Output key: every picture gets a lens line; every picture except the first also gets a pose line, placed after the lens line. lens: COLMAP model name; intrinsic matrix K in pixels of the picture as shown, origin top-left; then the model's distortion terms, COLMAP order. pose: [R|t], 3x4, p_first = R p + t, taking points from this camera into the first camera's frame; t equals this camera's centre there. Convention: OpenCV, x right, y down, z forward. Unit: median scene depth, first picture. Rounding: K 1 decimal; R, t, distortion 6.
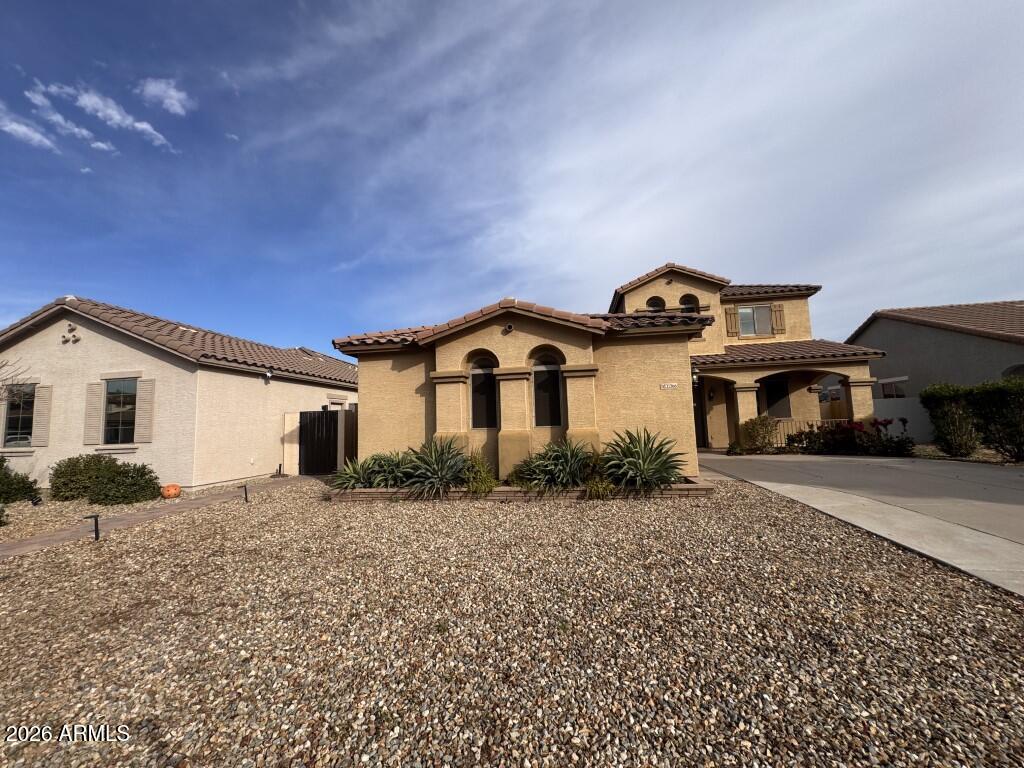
lens RADIAL K [[407.6, 0, 512.0], [0, 407.6, 384.0], [0, 0, 1]] dist [0.001891, 0.000090]
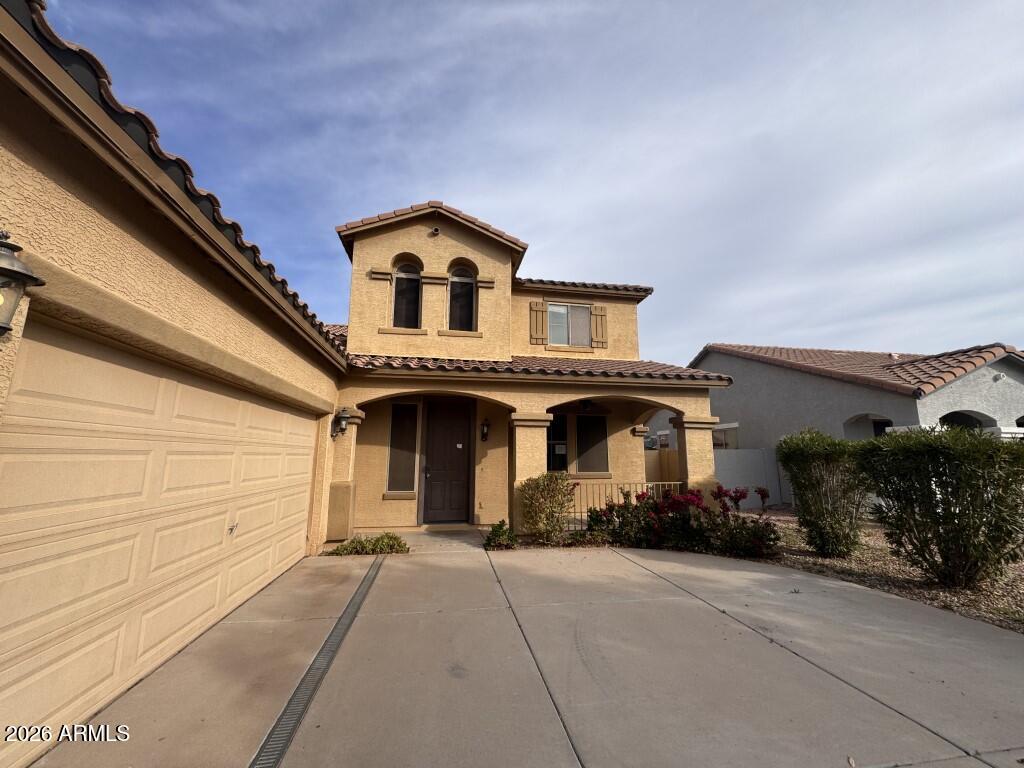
lens RADIAL K [[410.9, 0, 512.0], [0, 410.9, 384.0], [0, 0, 1]] dist [-0.000527, -0.000342]
pose [[0.949303, 0.092074, 0.300577, 0.304567], [-0.067399, 0.993524, -0.091477, 0.010472], [-0.307054, 0.066581, 0.949360, 0.381708]]
